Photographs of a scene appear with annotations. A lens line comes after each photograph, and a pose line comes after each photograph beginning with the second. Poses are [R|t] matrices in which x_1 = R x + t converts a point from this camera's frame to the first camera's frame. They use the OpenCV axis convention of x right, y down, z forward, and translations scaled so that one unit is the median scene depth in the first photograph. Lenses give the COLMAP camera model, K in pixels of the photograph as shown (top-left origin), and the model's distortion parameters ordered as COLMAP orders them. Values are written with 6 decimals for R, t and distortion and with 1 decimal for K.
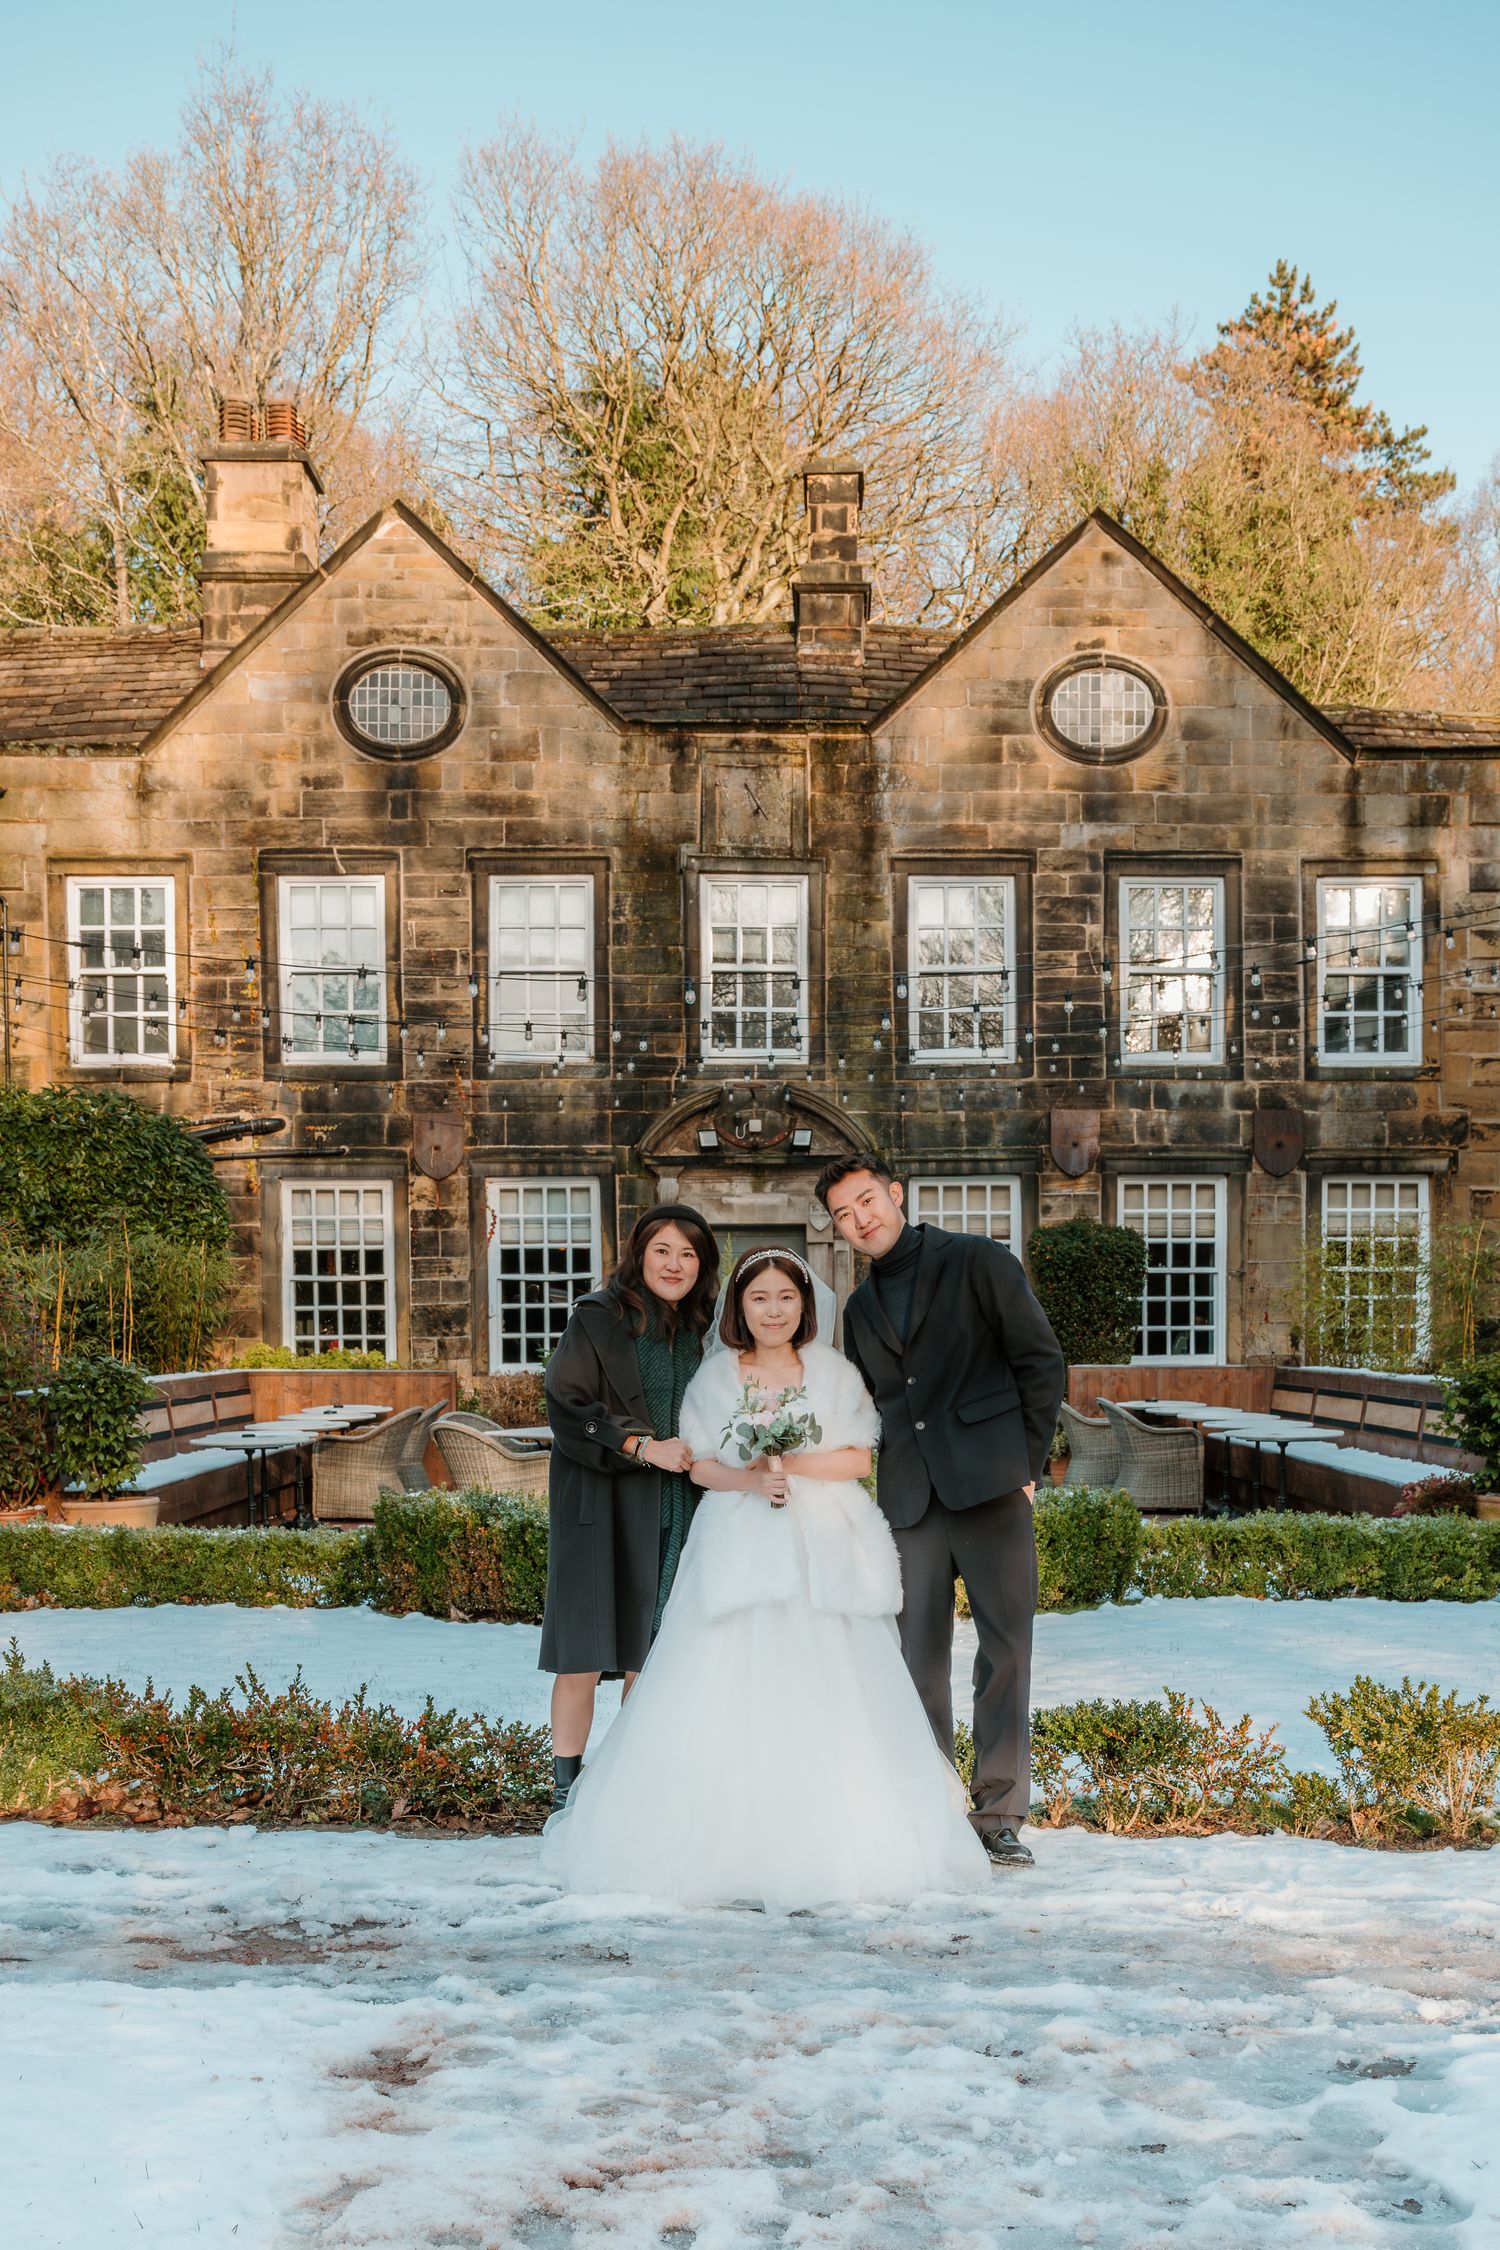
lens RADIAL K [[2383.1, 0, 742.7], [0, 2383.1, 1407.9], [0, 0, 1]] dist [0.005614, -0.016794]
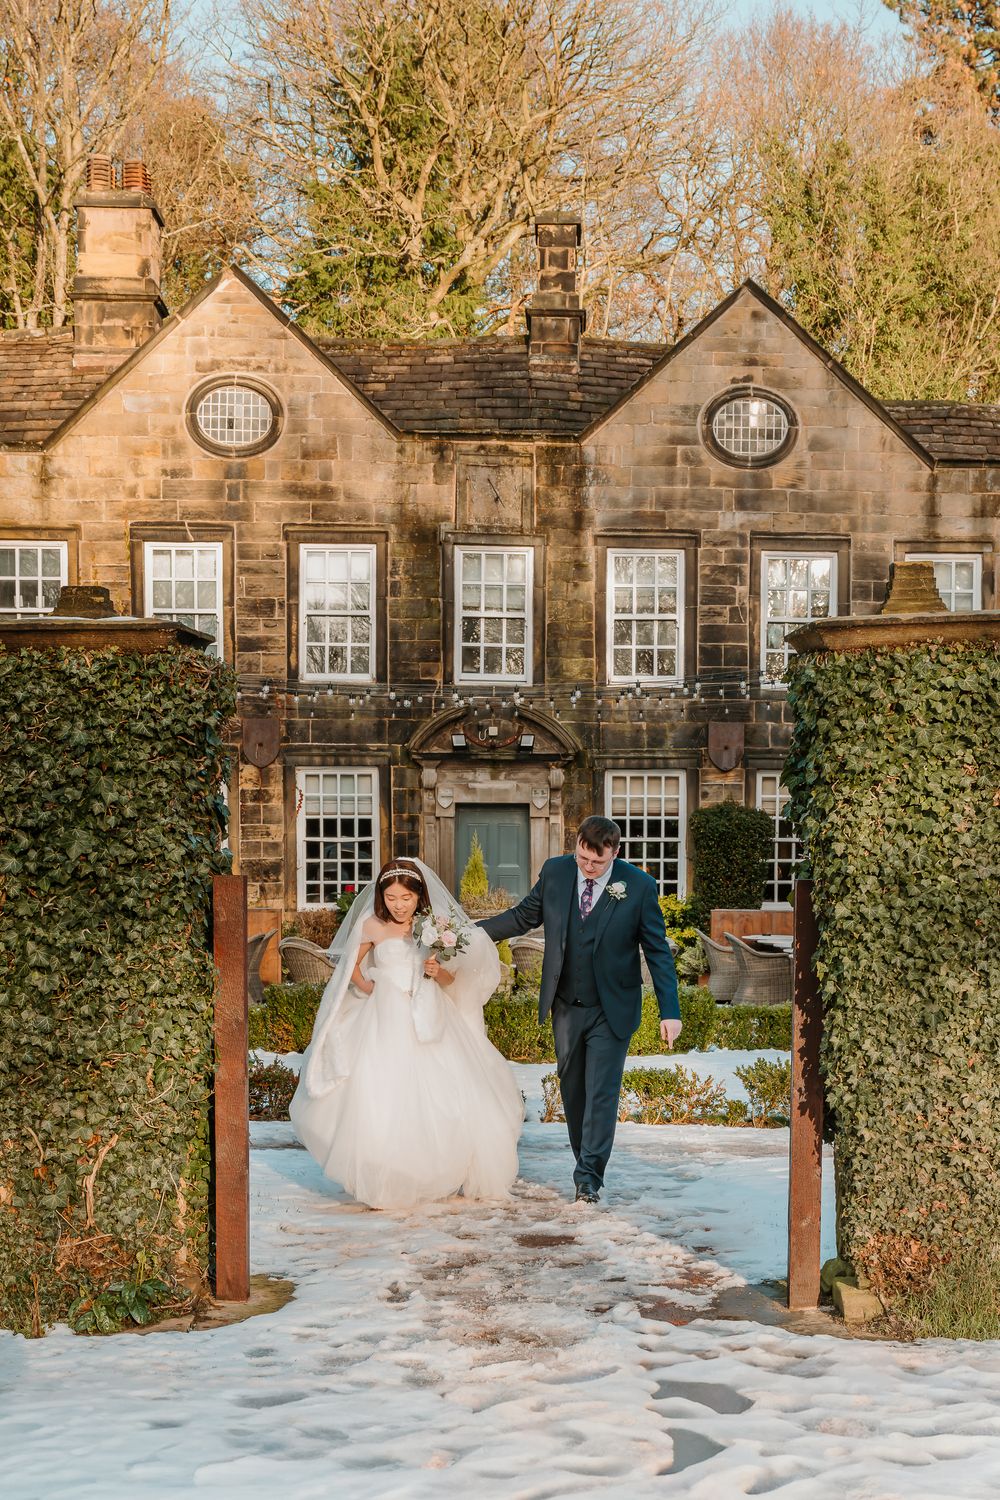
lens RADIAL K [[2366.7, 0, 537.2], [0, 2366.7, 1043.8], [0, 0, 1]] dist [0.011130, -0.017692]
pose [[0.999653, 0.009407, 0.024606, -0.001175], [-0.010474, 0.998993, 0.043626, 0.001590], [-0.024170, -0.043869, 0.998745, -0.366454]]
